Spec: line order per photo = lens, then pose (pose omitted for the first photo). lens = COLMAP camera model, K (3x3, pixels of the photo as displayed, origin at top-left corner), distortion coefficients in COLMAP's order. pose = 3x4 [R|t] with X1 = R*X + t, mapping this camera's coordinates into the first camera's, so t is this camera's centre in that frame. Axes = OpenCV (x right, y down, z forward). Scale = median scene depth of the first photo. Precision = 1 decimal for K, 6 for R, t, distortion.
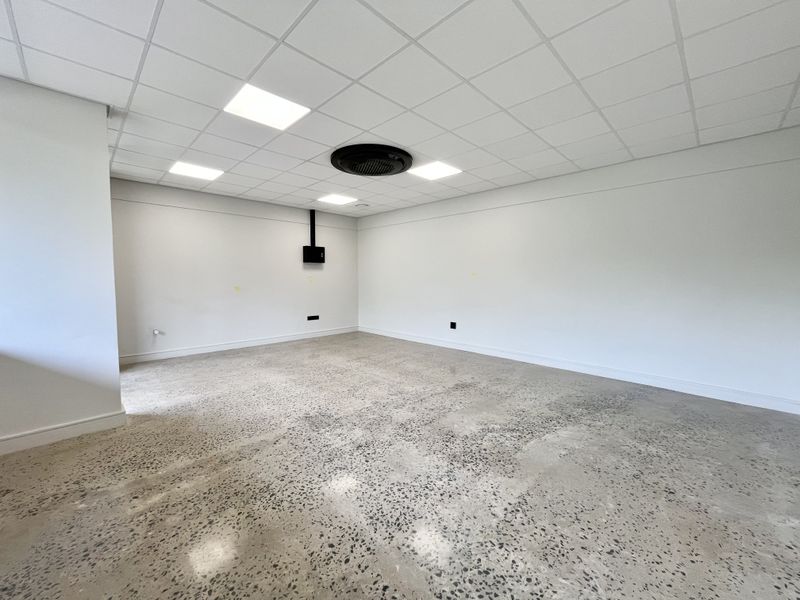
lens RADIAL K [[322.9, 0, 396.3], [0, 322.9, 300.0], [0, 0, 1]] dist [-0.001919, -0.000073]
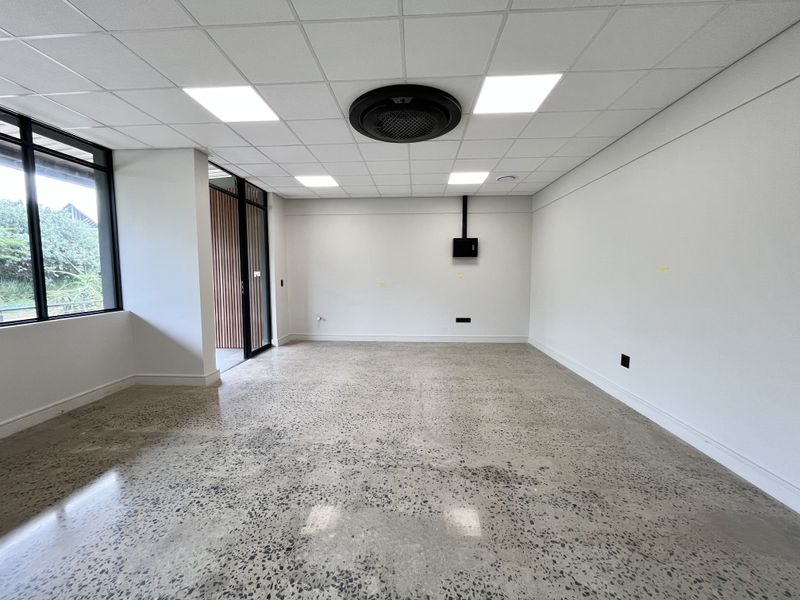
lens RADIAL K [[322.9, 0, 396.3], [0, 322.9, 300.0], [0, 0, 1]] dist [-0.001919, -0.000073]
pose [[0.667850, 0.061852, -0.741721, 0.511467], [-0.048754, 0.998036, 0.039327, -0.047147], [0.742697, 0.009898, 0.669554, 0.532814]]
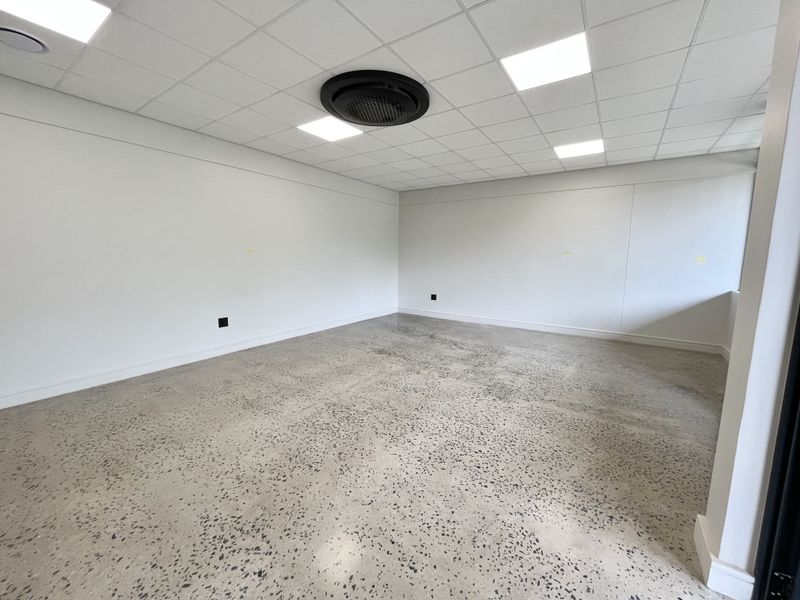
lens RADIAL K [[322.9, 0, 396.3], [0, 322.9, 300.0], [0, 0, 1]] dist [-0.001919, -0.000073]
pose [[-0.188534, -0.136465, 0.972539, -0.939680], [0.058376, 0.986990, 0.149809, -0.088772], [-0.980330, 0.085017, -0.178115, 1.201028]]
